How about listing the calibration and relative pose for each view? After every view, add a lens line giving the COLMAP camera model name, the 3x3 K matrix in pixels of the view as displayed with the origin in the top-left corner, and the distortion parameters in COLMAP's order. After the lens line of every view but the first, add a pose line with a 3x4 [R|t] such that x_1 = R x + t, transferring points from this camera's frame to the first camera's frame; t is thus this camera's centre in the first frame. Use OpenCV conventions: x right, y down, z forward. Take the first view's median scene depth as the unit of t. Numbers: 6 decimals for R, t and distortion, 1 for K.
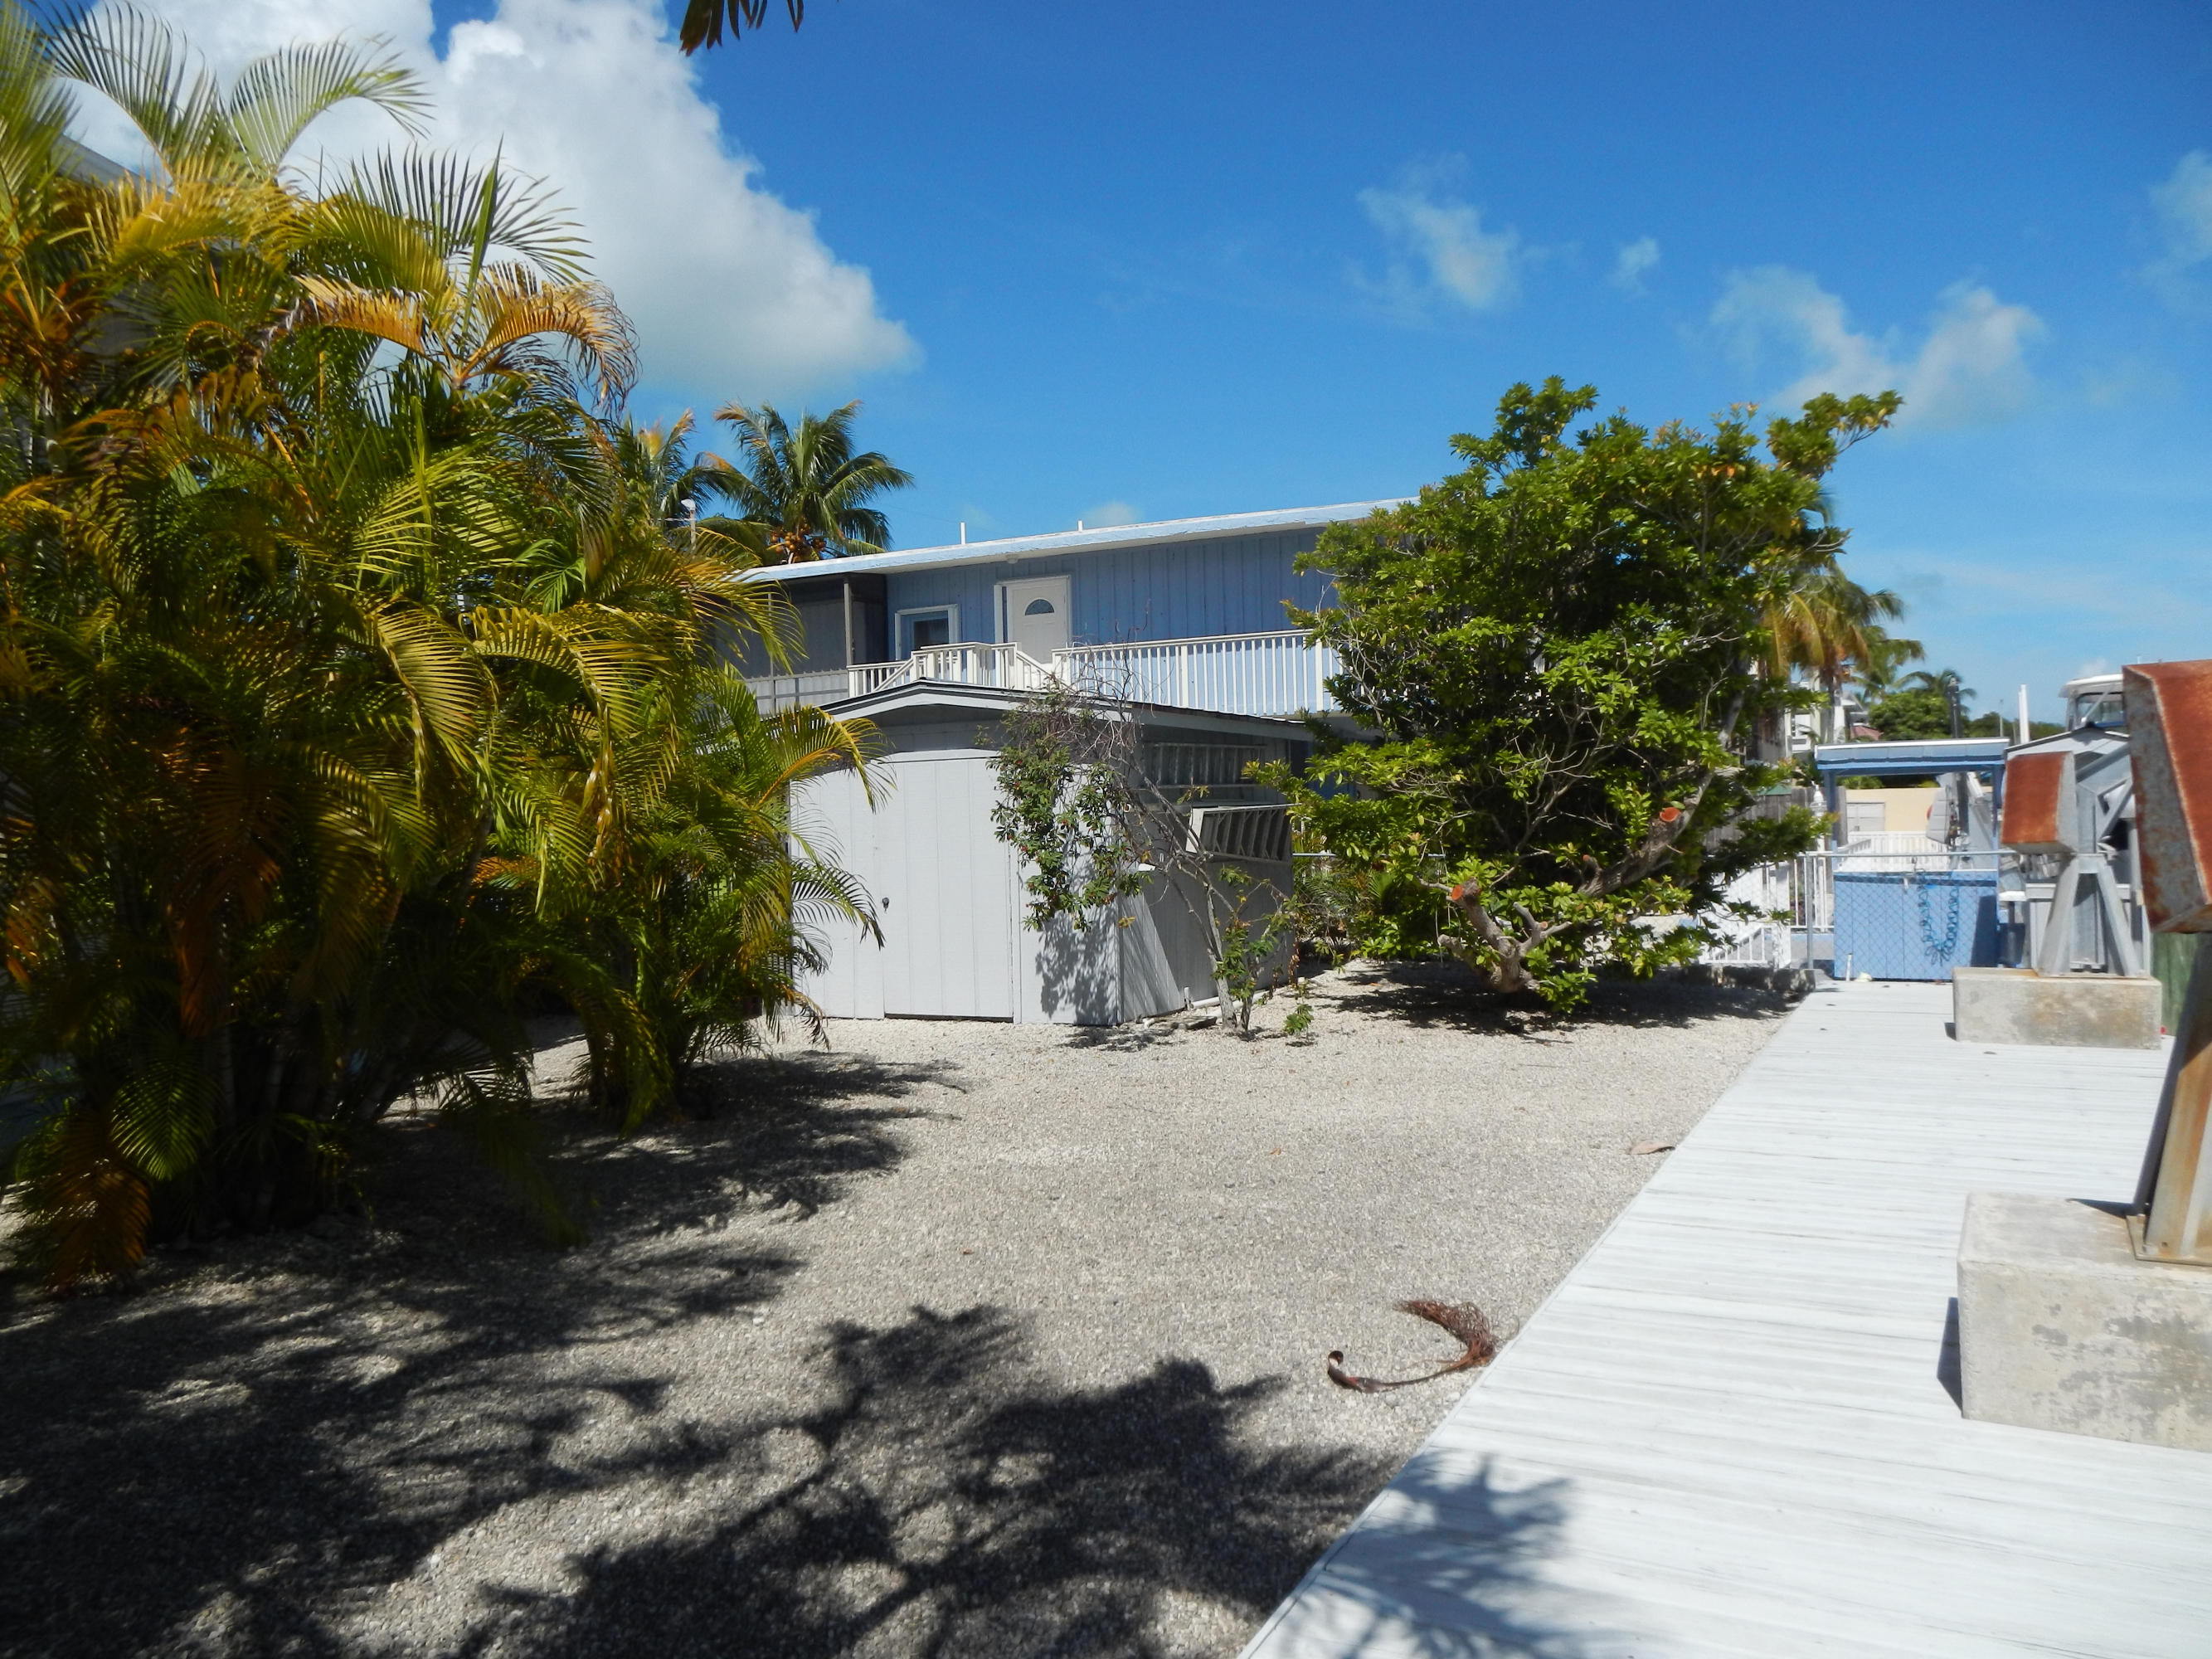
lens RADIAL K [[1703.6, 0, 1106.0], [0, 1703.6, 812.0], [0, 0, 1]] dist [0.003559, 0.001320]
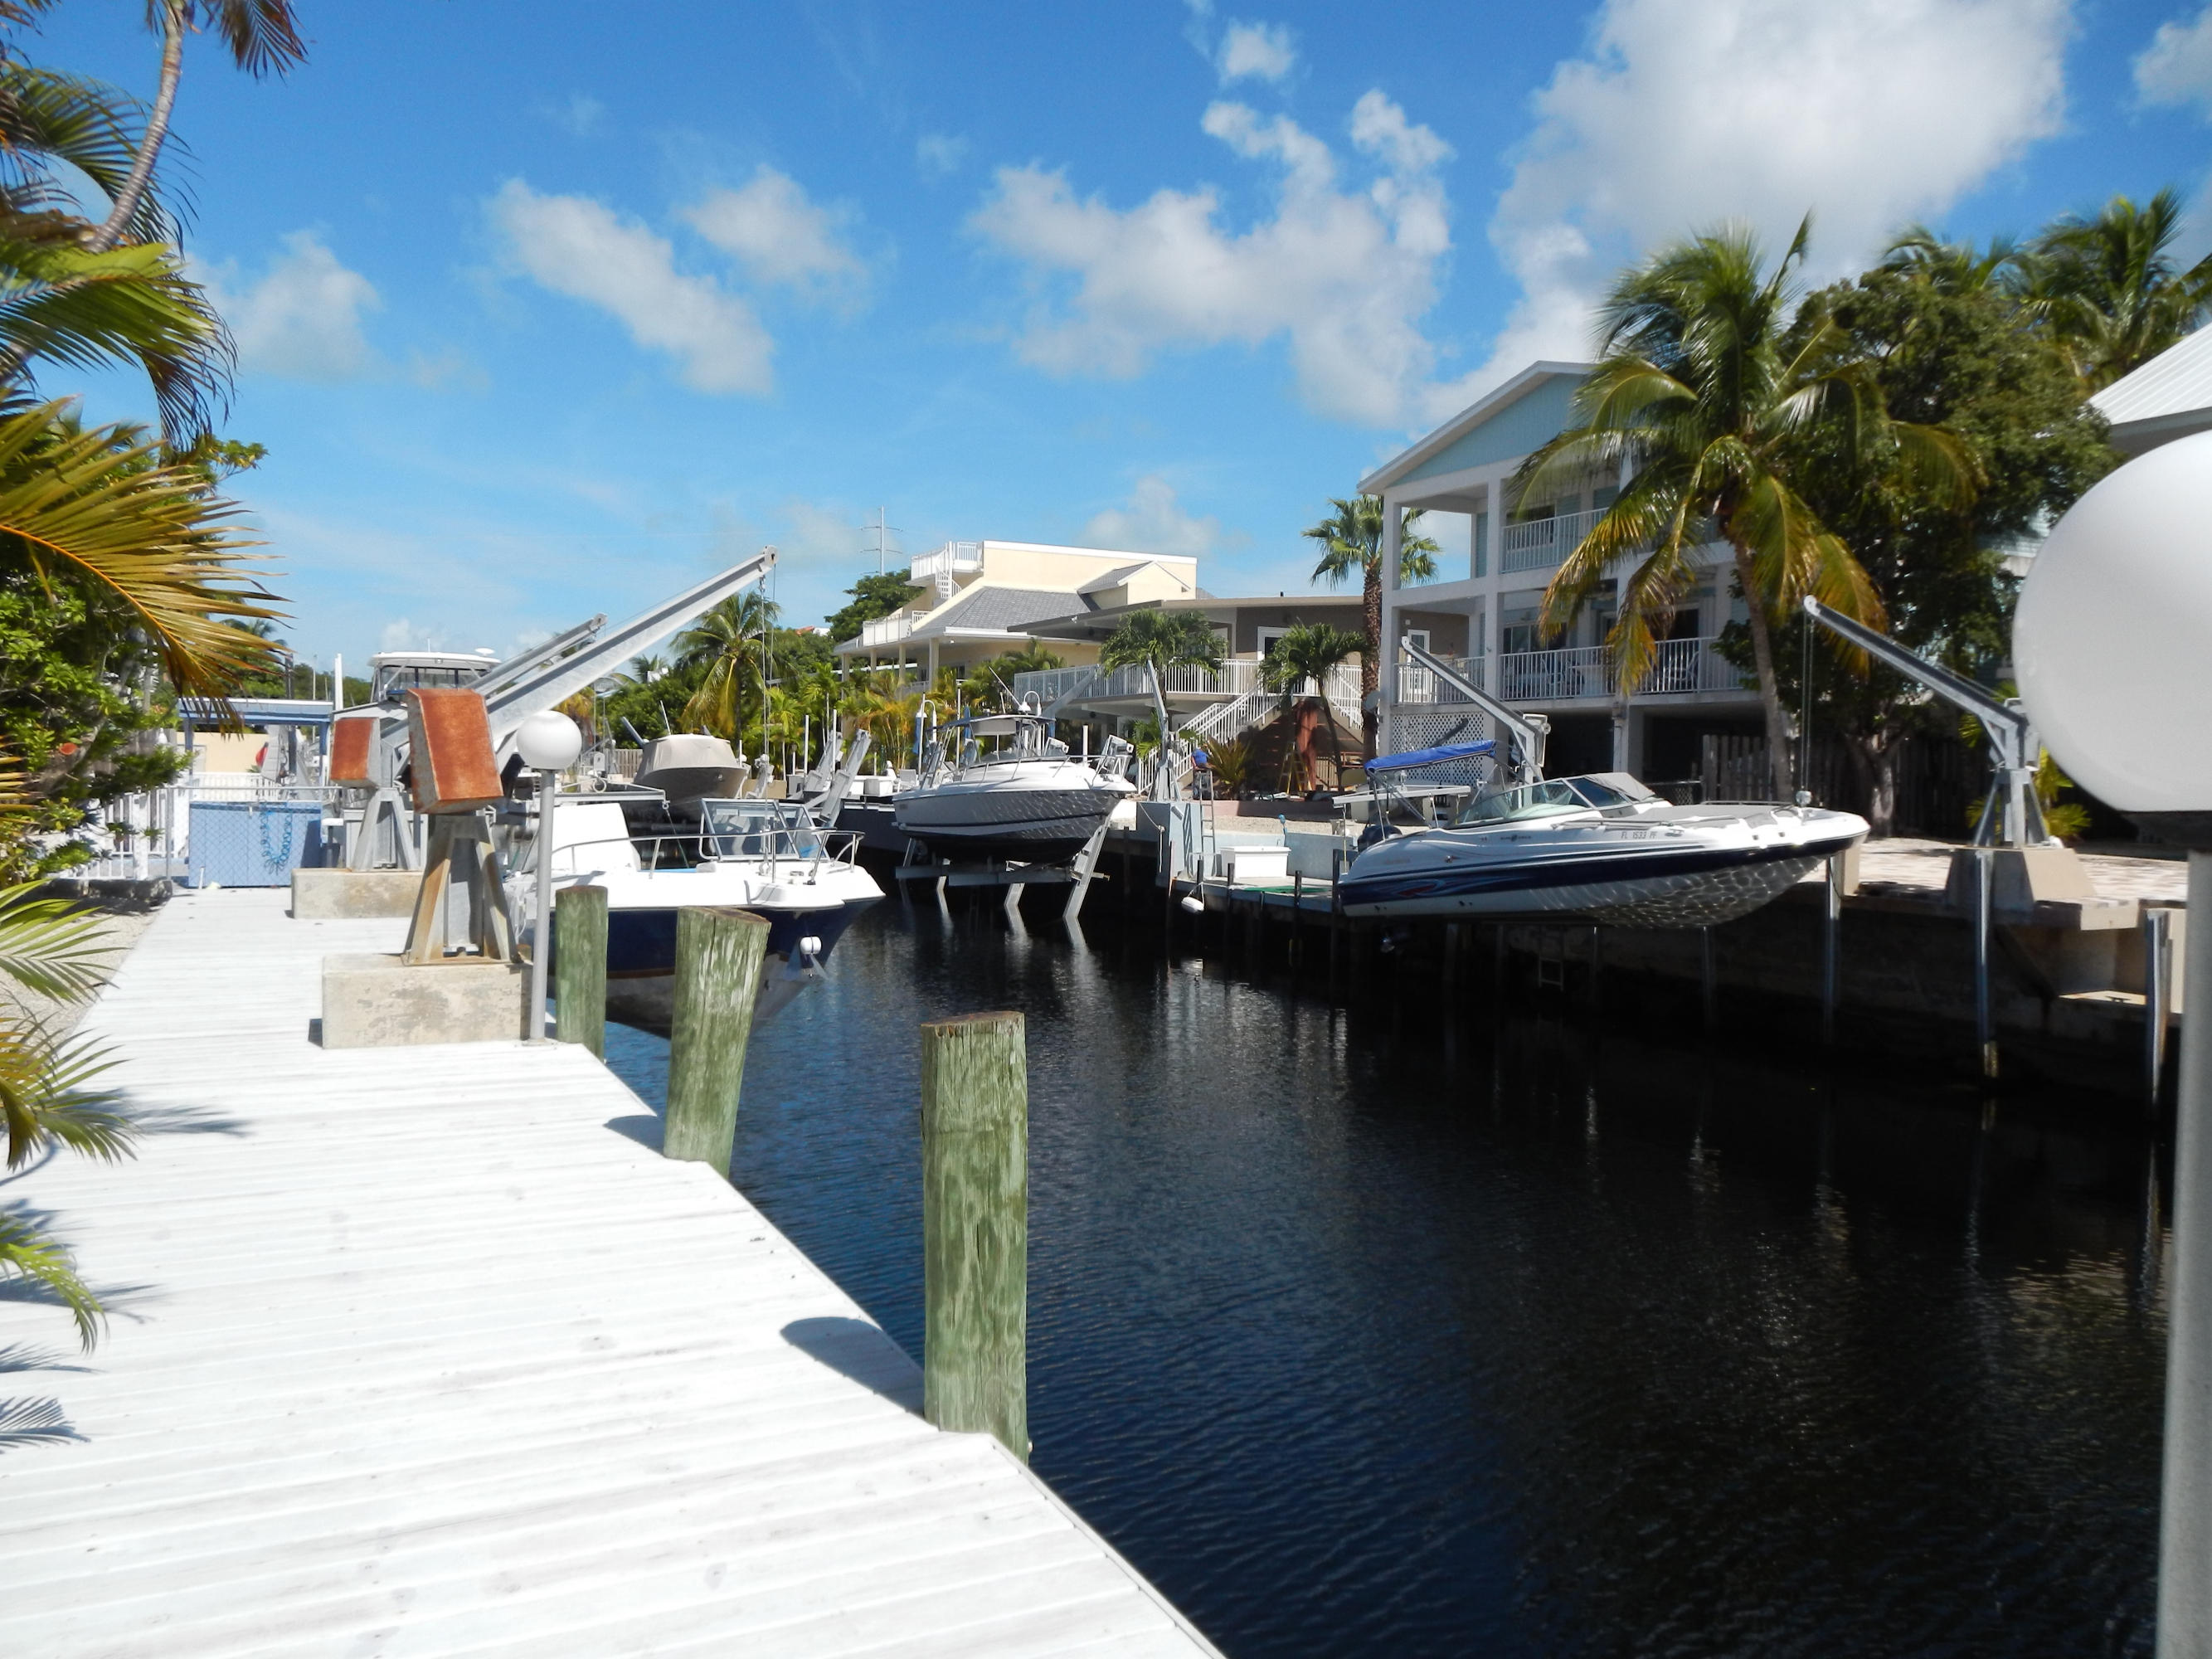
lens RADIAL K [[1622.9, 0, 1106.0], [0, 1622.9, 829.5], [0, 0, 1]] dist [0.000456, 0.003032]
pose [[0.589639, 0.003483, 0.807660, -0.174336], [-0.039076, 0.998943, 0.024220, 0.002124], [-0.806721, -0.045842, 0.589151, -0.301093]]
